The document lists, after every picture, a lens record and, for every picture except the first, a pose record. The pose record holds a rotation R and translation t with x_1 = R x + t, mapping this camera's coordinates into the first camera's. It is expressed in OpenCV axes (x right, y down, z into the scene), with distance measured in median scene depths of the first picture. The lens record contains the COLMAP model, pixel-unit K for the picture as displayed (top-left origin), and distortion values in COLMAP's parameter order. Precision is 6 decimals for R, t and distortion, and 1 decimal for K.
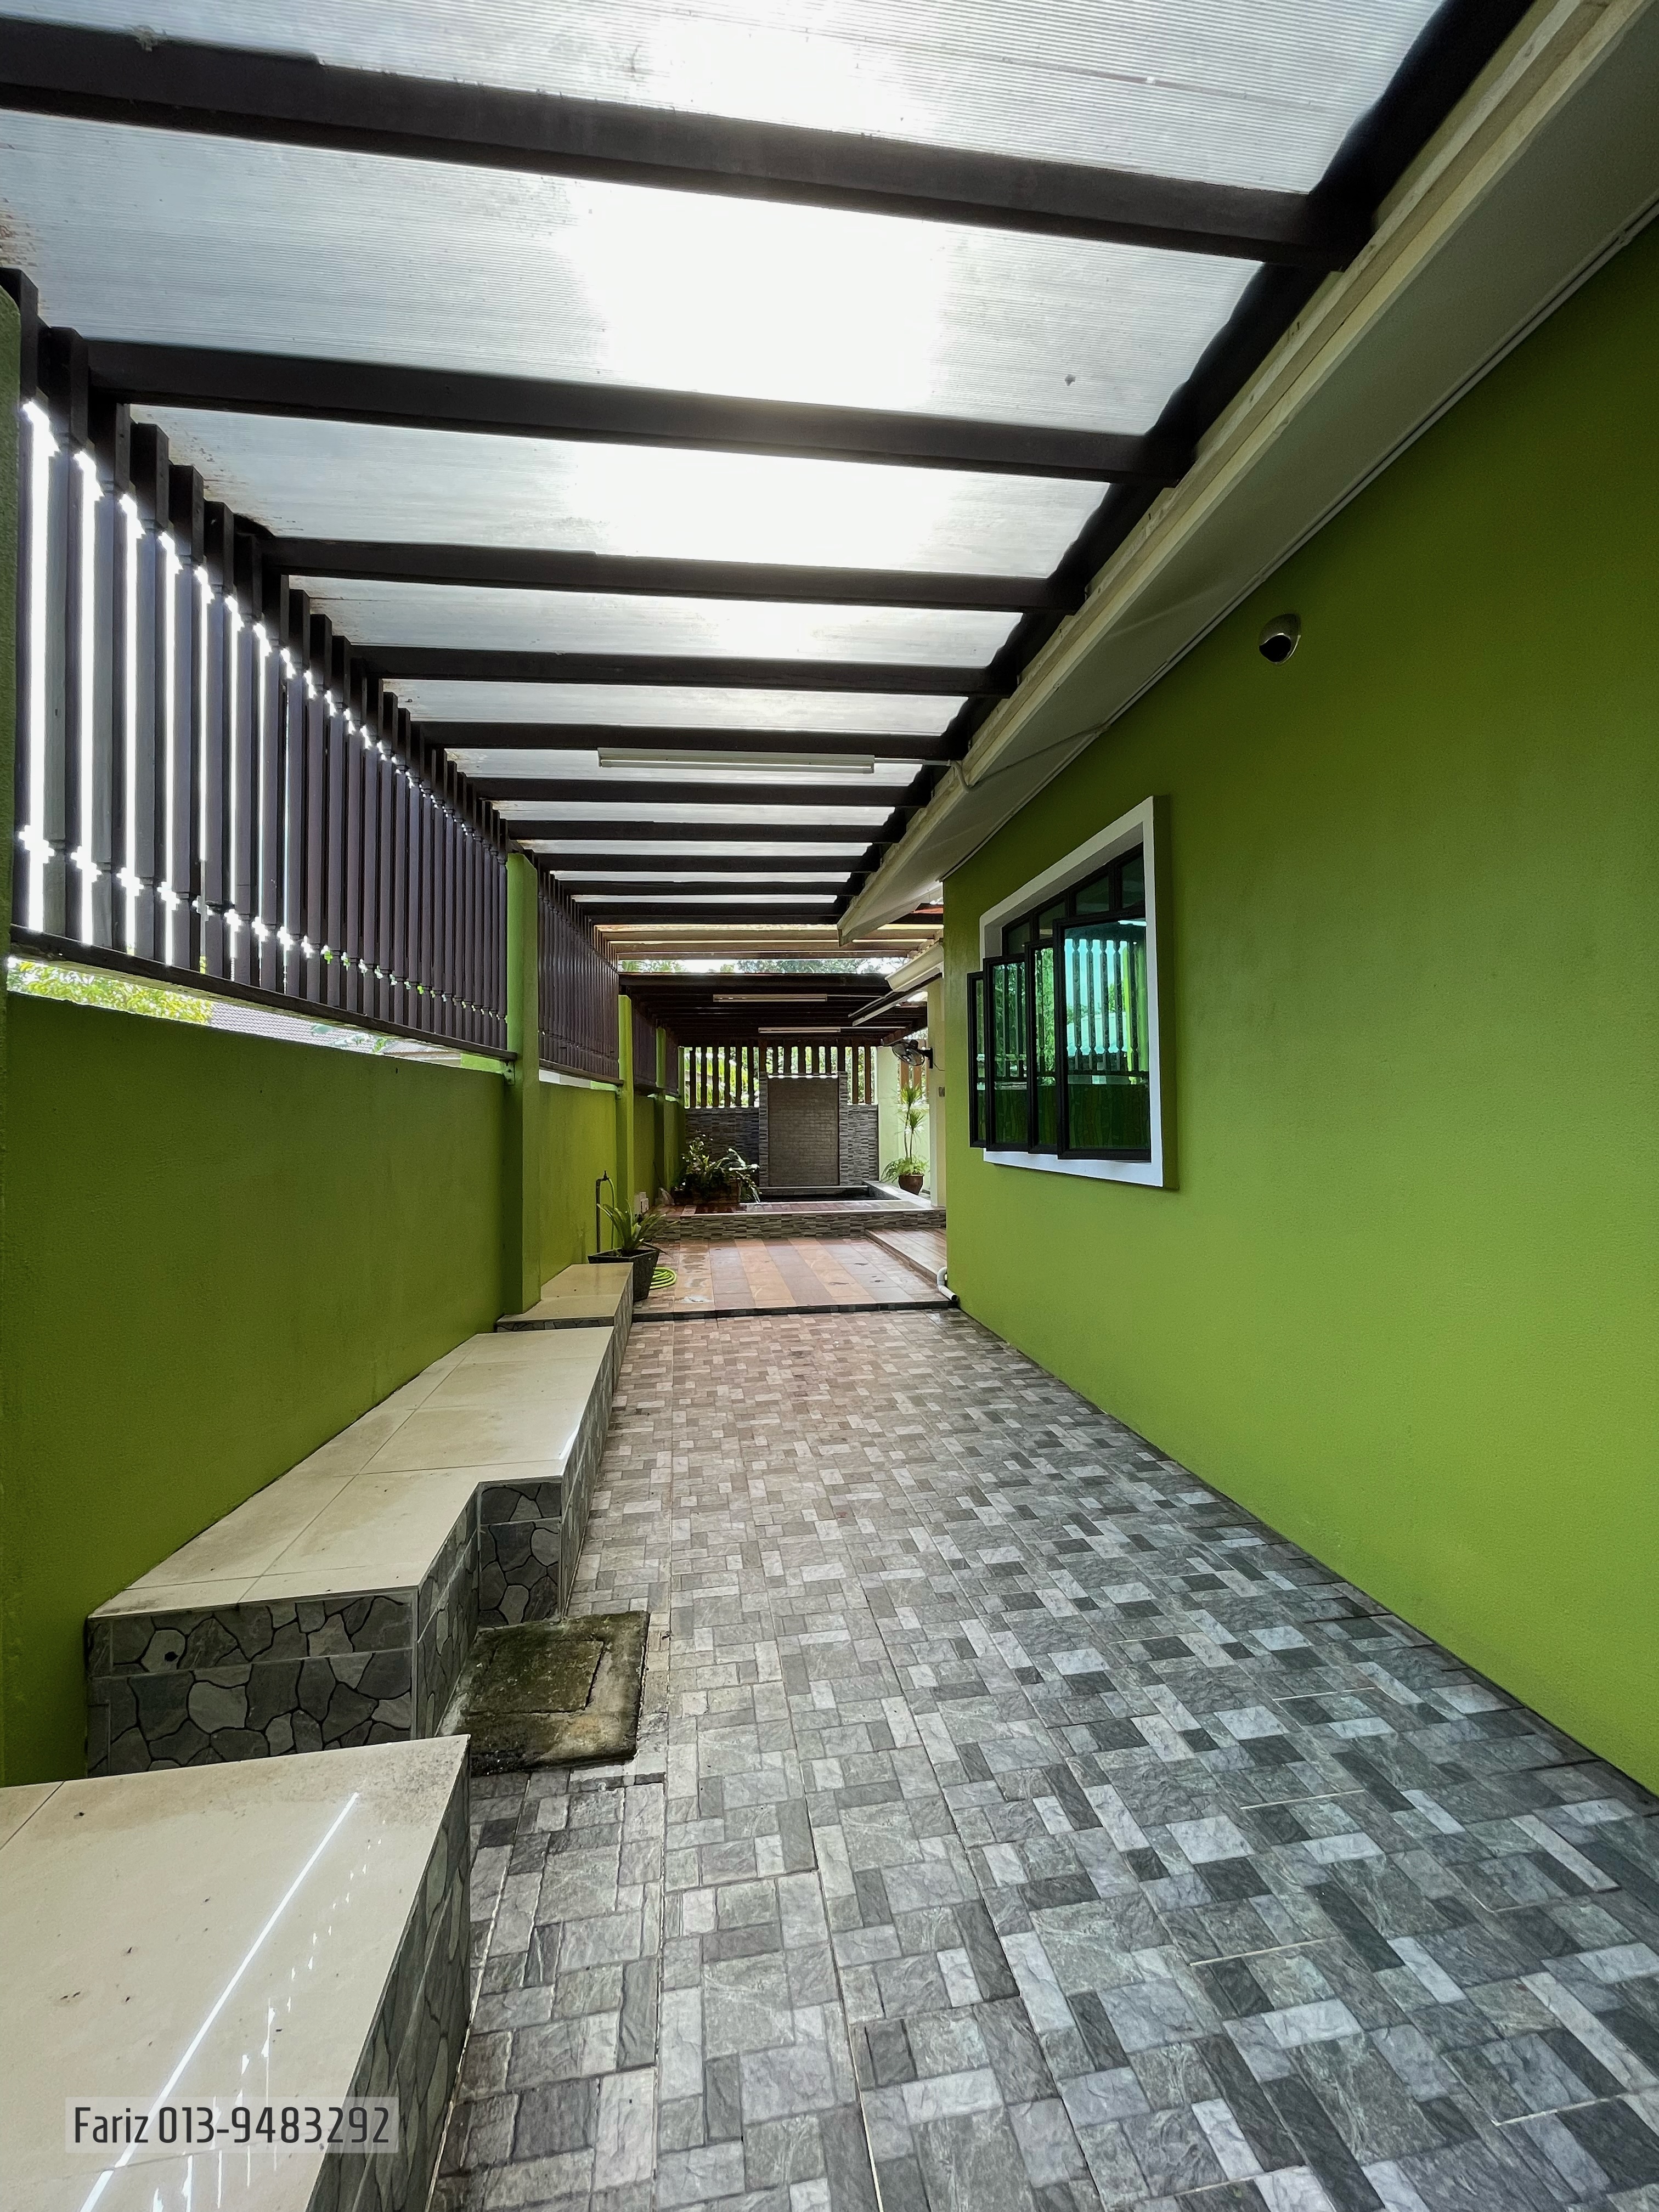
lens RADIAL K [[898.1, 0, 827.0], [0, 898.1, 1095.6], [0, 0, 1]] dist [0.000444, 0.000865]
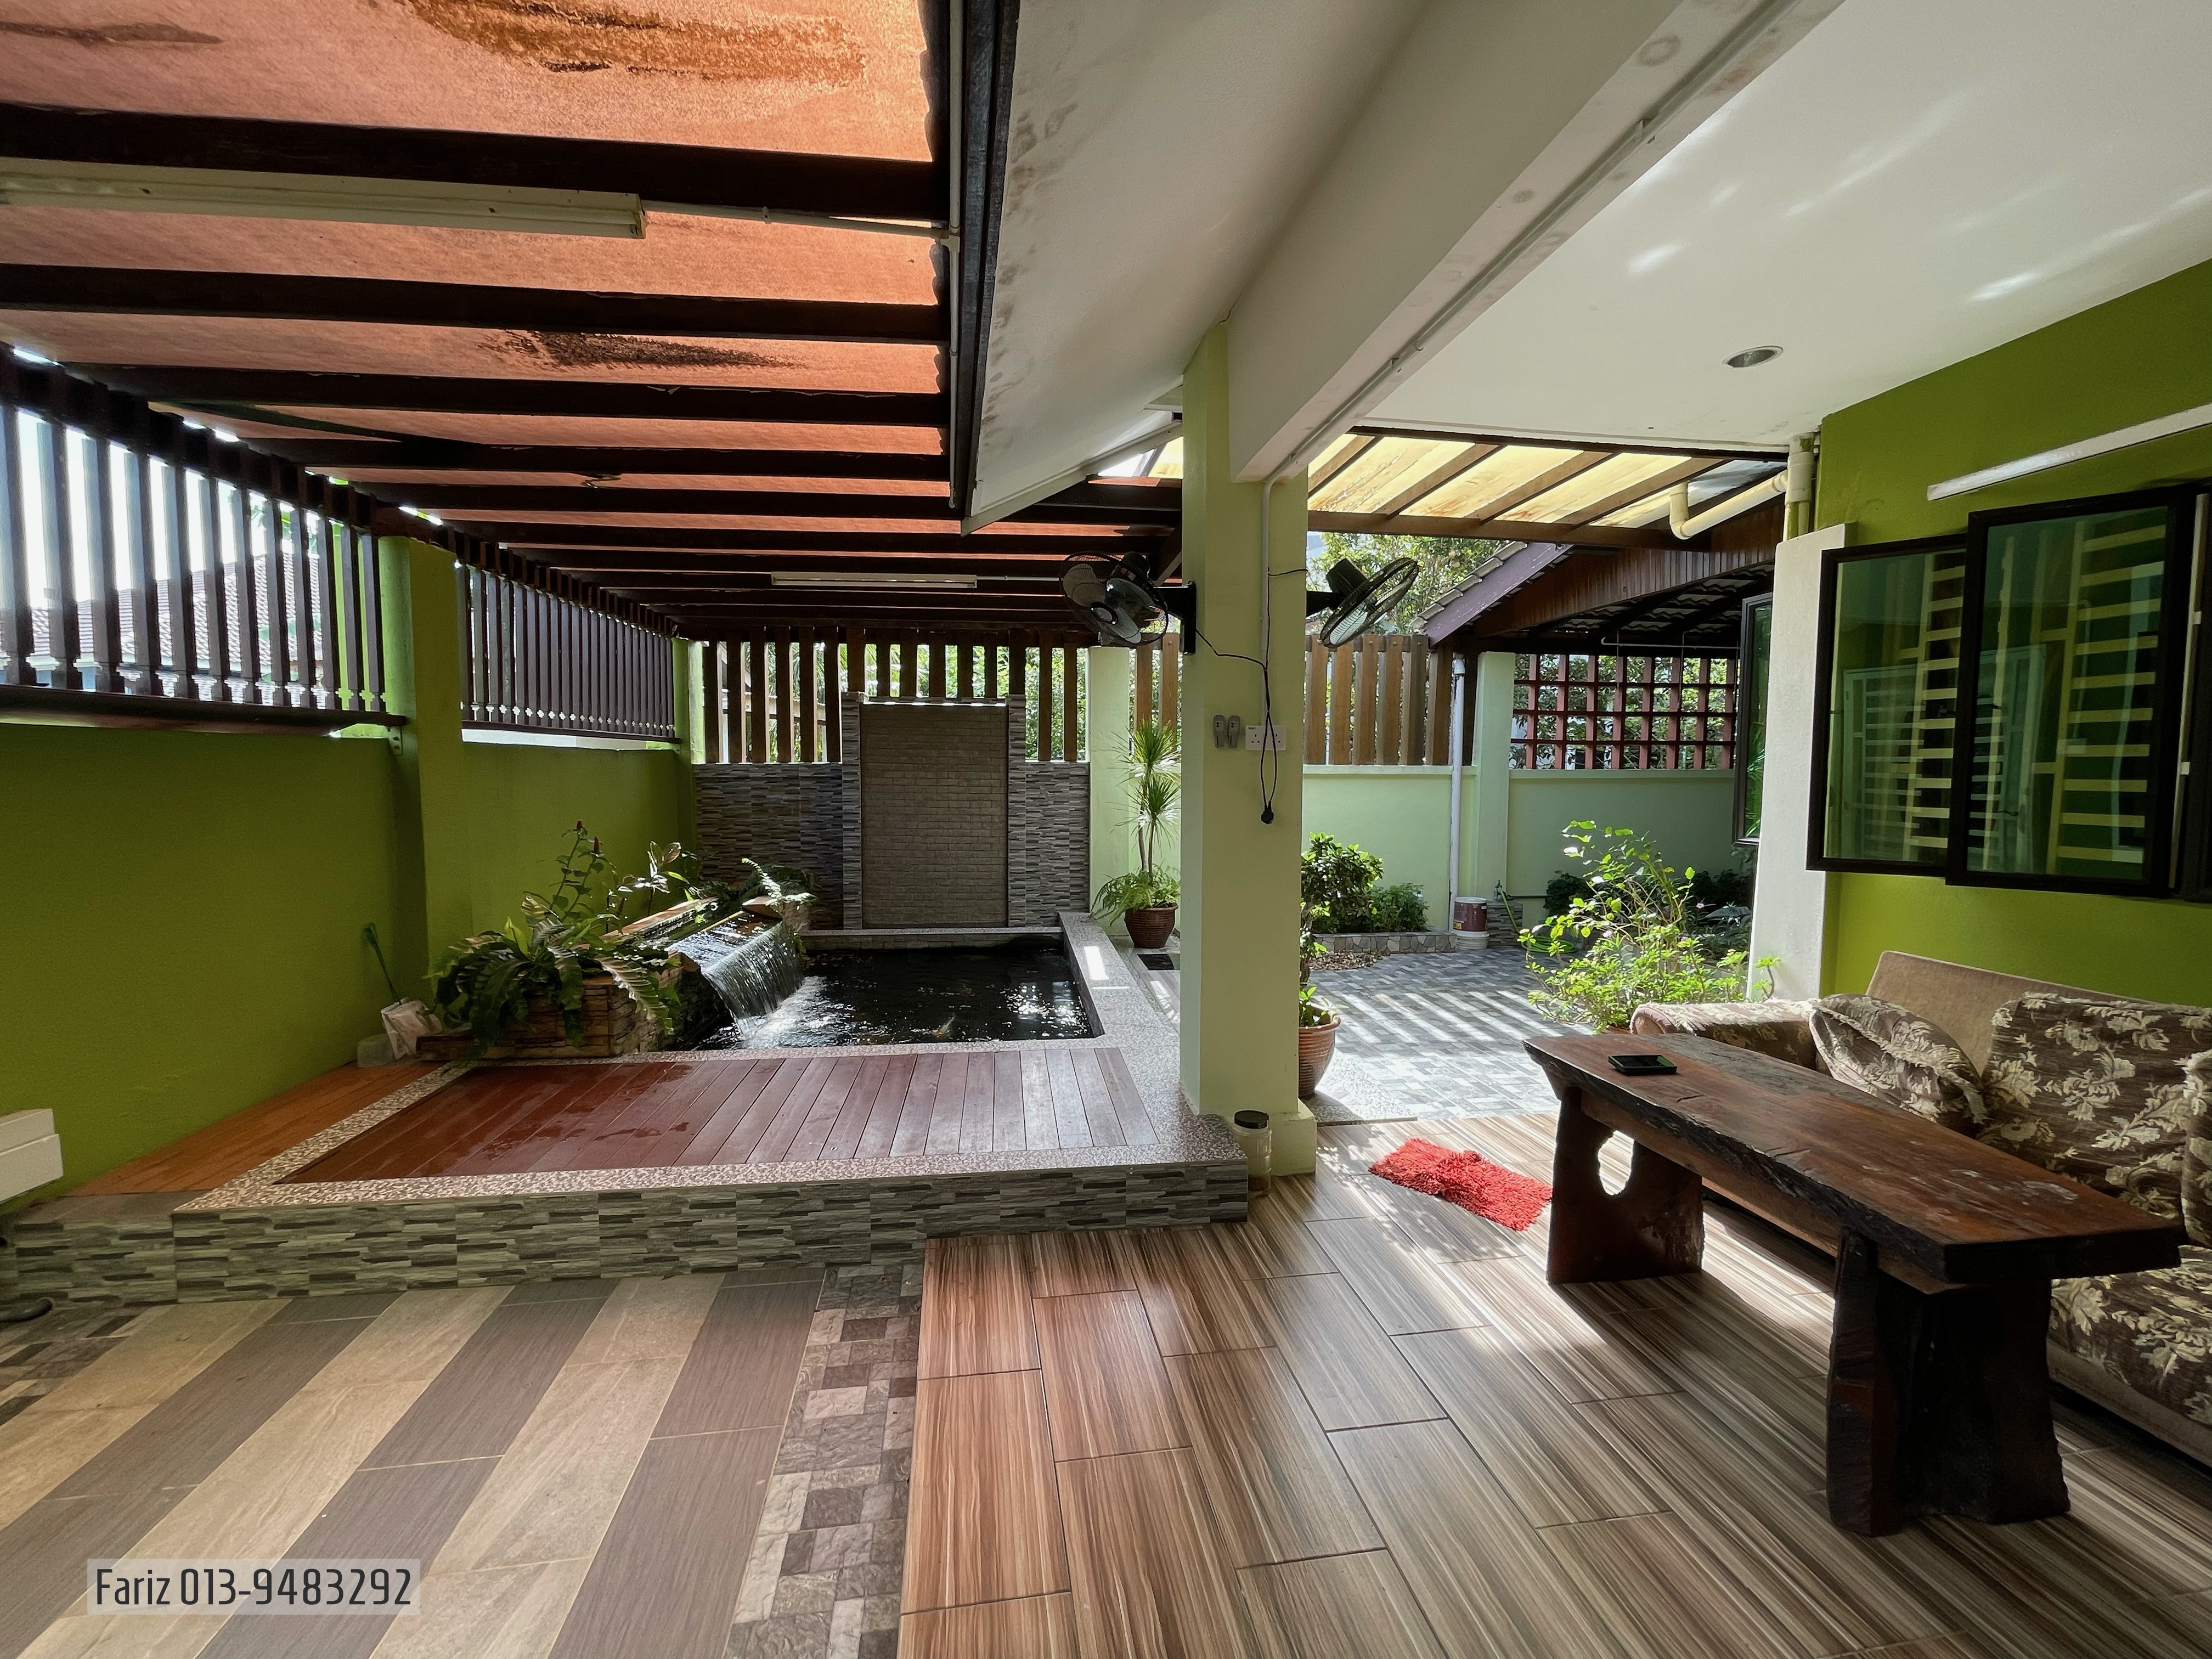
lens RADIAL K [[898.1, 0, 1101.6], [0, 898.1, 826.5], [0, 0, 1]] dist [0.000444, 0.000865]
pose [[0.999831, 0.014950, 0.010731, 0.059913], [-0.015824, 0.996114, 0.086642, 0.001668], [-0.009394, -0.086797, 0.996182, 0.502496]]
